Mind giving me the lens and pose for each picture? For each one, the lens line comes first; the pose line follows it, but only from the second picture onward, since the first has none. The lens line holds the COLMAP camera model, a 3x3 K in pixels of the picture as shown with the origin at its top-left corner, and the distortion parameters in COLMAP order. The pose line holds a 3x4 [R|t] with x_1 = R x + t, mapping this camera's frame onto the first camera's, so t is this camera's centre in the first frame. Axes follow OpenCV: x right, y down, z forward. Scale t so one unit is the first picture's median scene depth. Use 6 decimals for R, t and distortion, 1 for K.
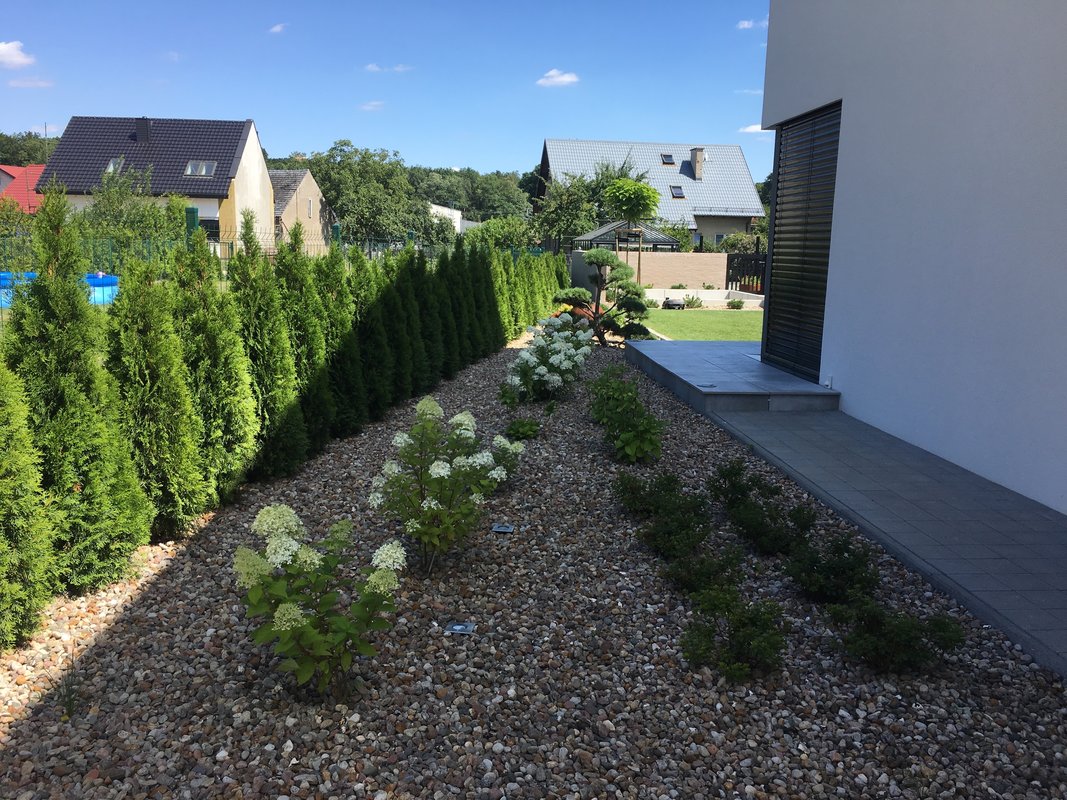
lens RADIAL K [[909.4, 0, 533.6], [0, 909.4, 393.3], [0, 0, 1]] dist [0.069915, -0.032494]
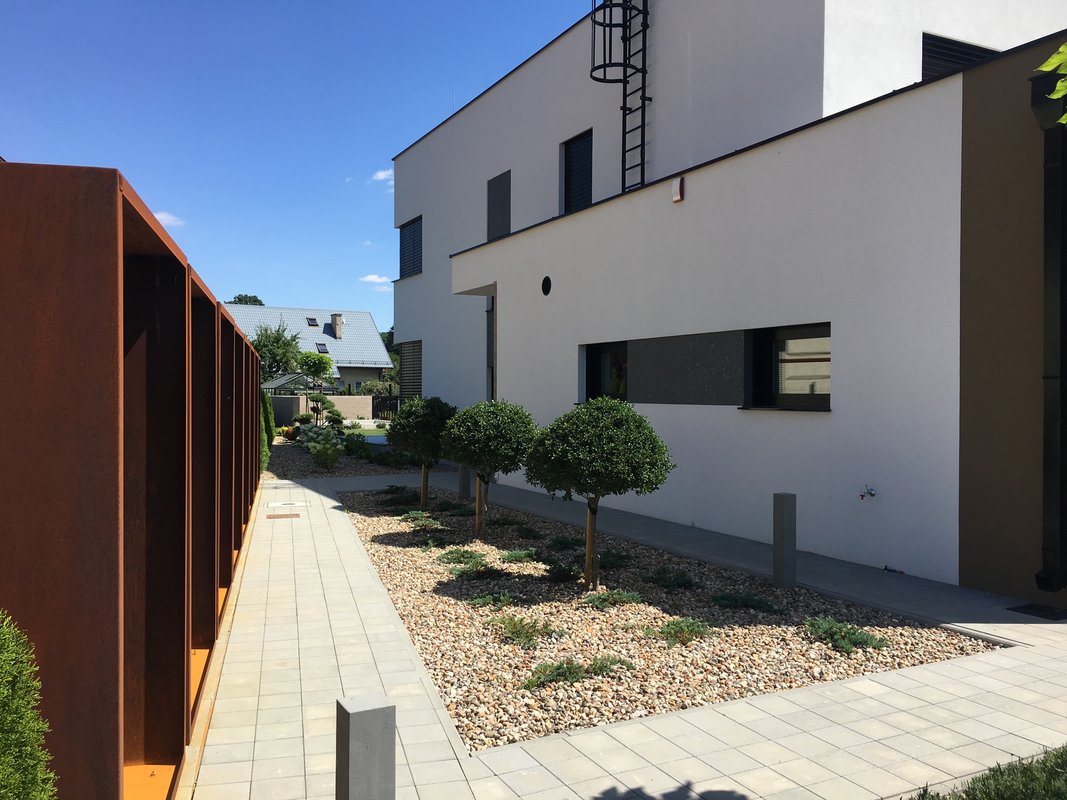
lens RADIAL K [[909.4, 0, 532.9], [0, 909.4, 397.2], [0, 0, 1]] dist [0.069915, -0.032494]
pose [[0.921777, -0.018065, 0.387300, -0.058661], [0.076801, 0.987628, -0.136719, 0.034906], [-0.380039, 0.155769, 0.911760, -0.219674]]
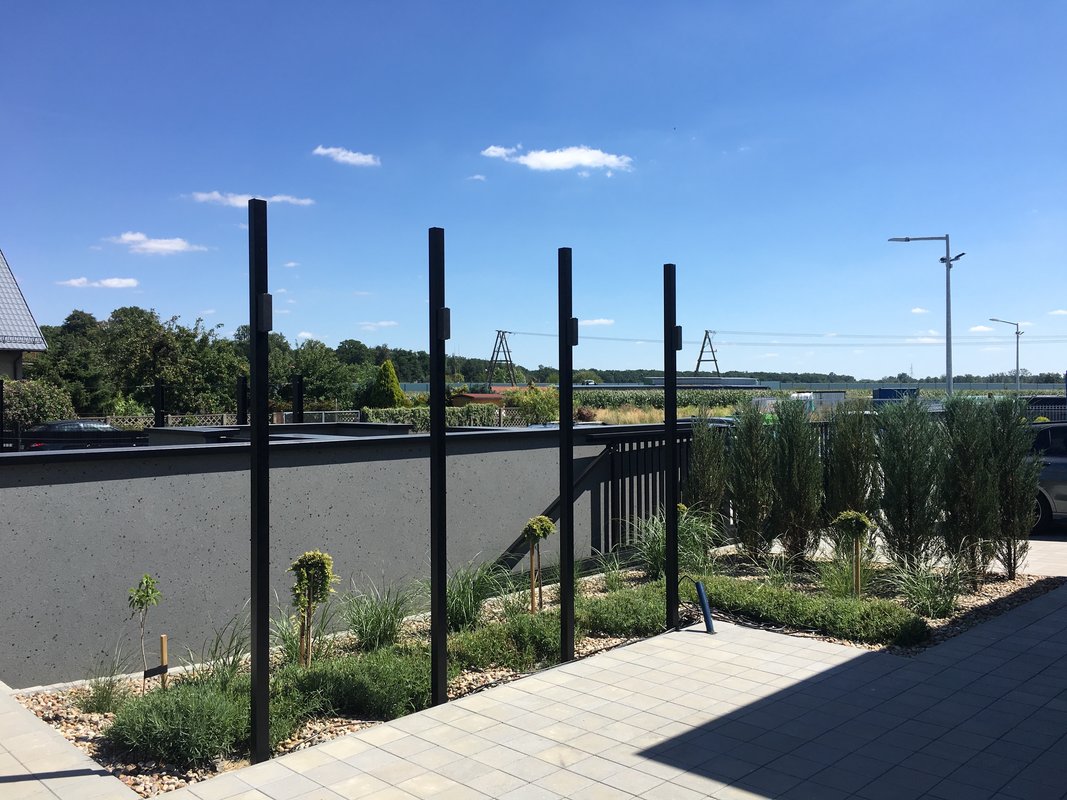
lens RADIAL K [[909.4, 0, 535.7], [0, 909.4, 396.9], [0, 0, 1]] dist [0.069915, -0.032494]
pose [[0.757788, -0.025787, 0.651991, 0.101372], [0.125992, 0.986197, -0.107432, -0.058958], [-0.640222, 0.163556, 0.750577, 0.353706]]
